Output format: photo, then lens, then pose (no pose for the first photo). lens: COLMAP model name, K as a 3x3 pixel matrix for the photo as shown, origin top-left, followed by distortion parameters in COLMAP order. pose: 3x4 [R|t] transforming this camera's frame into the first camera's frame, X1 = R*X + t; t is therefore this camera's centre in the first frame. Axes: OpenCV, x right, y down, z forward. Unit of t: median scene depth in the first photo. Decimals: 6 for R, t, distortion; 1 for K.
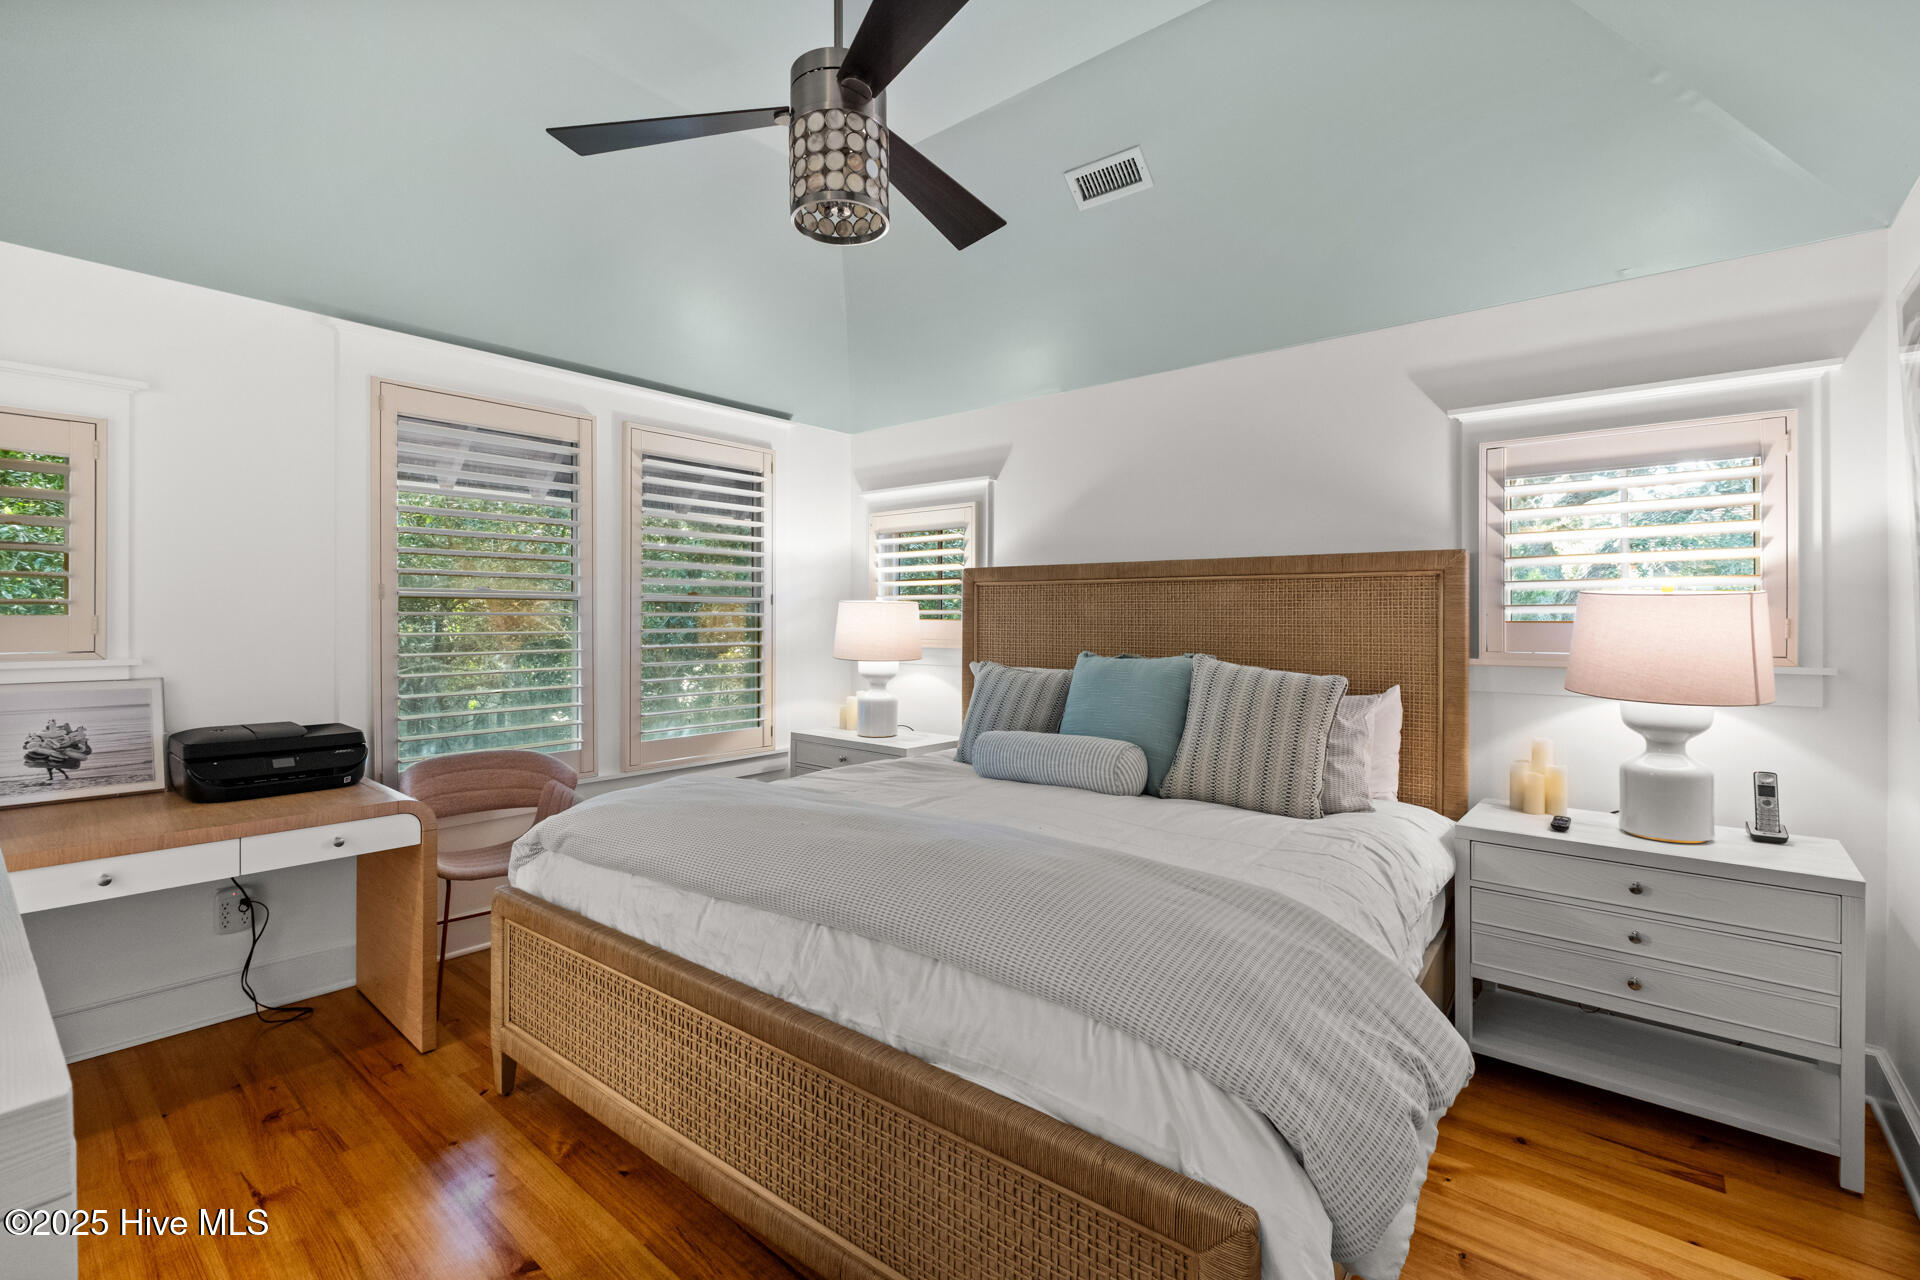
lens RADIAL K [[876.1, 0, 938.9], [0, 876.1, 646.4], [0, 0, 1]] dist [0.025472, -0.000006]
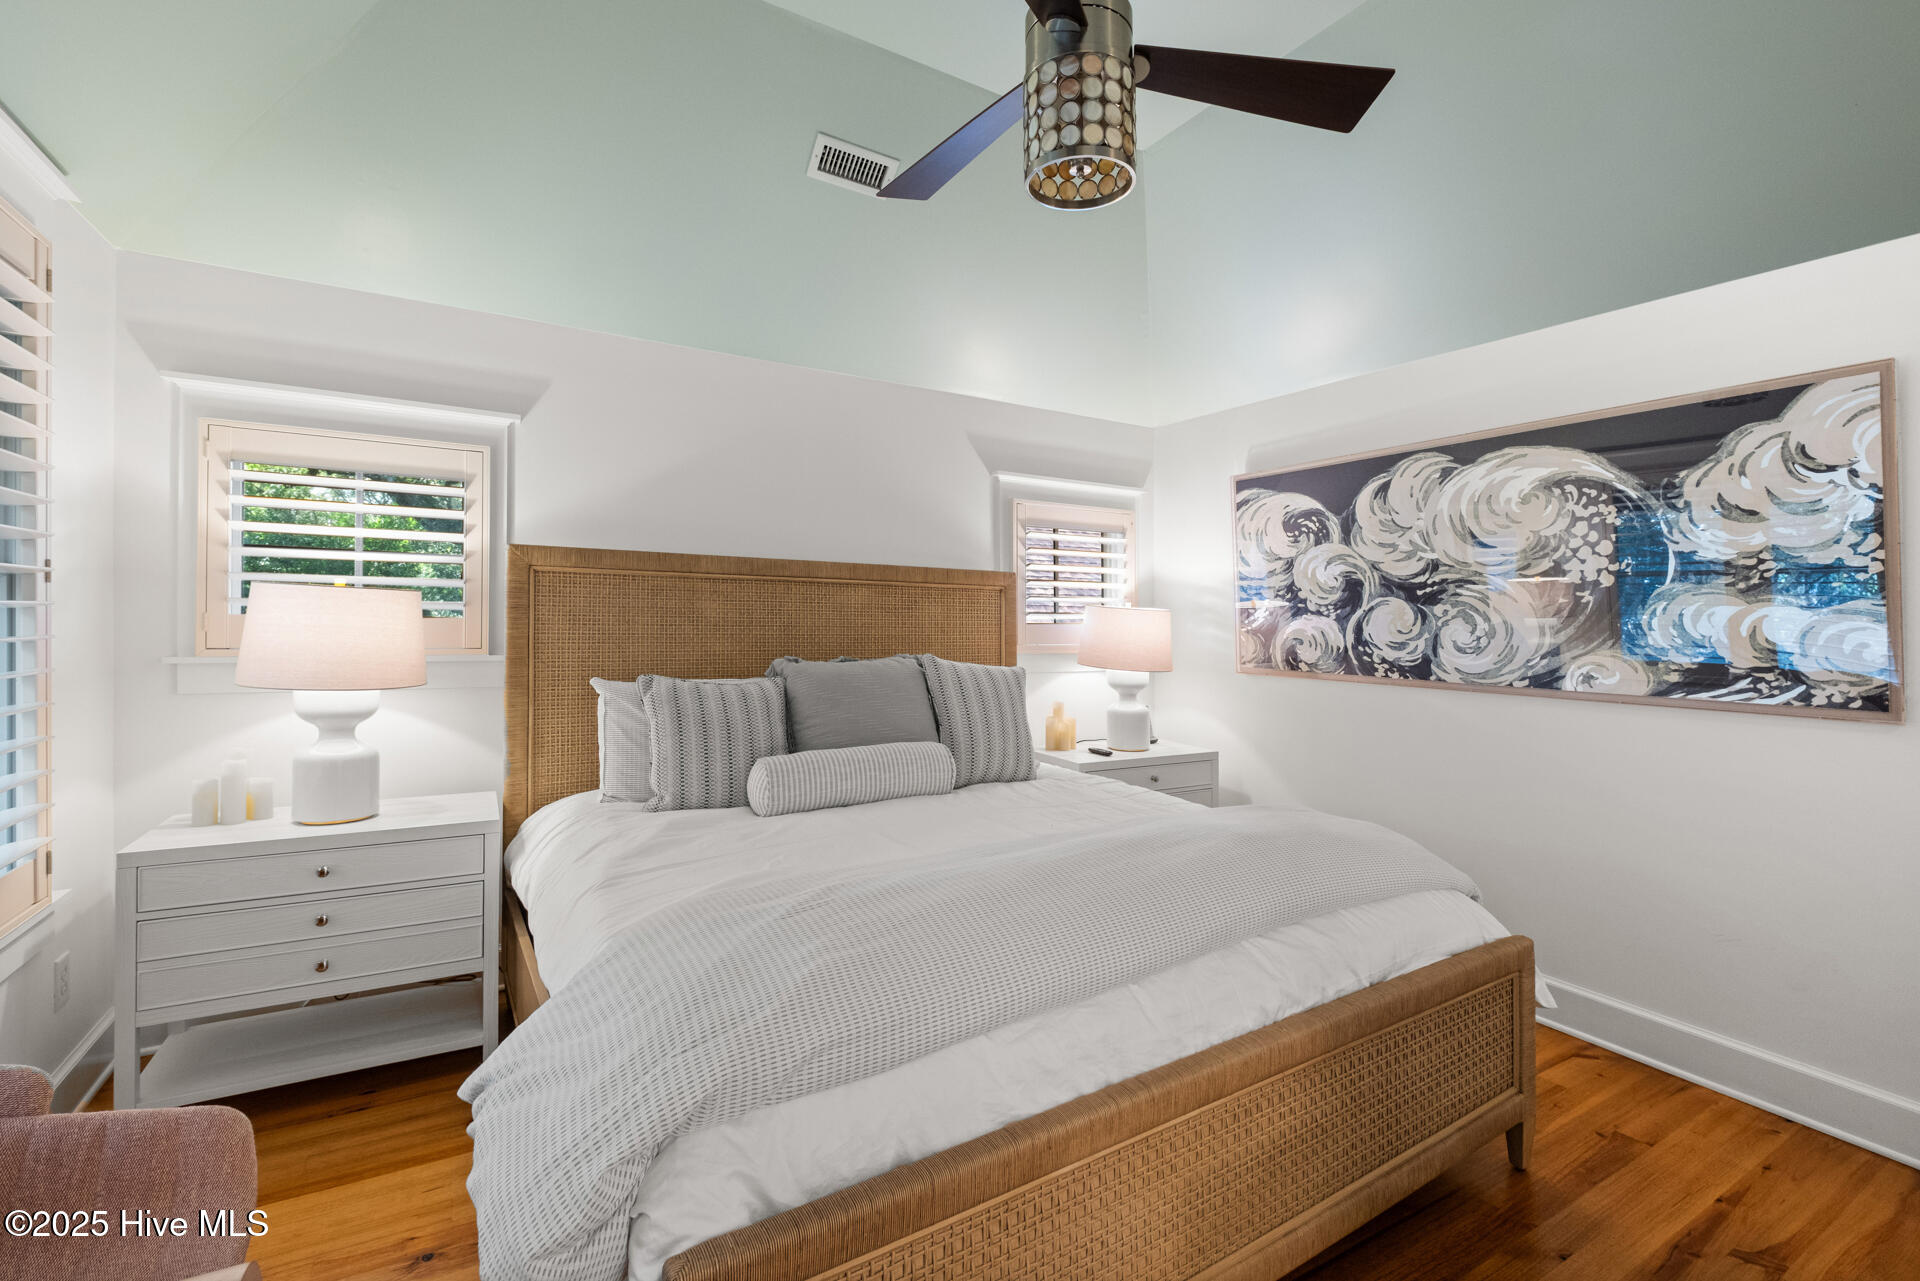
lens RADIAL K [[864.5, 0, 975.1], [0, 864.5, 636.6], [0, 0, 1]] dist [-0.000419, -0.000139]
pose [[0.292664, -0.014547, 0.956105, -0.703930], [0.020280, 0.999754, 0.009003, -0.019977], [-0.956000, 0.016754, 0.292887, 0.621491]]
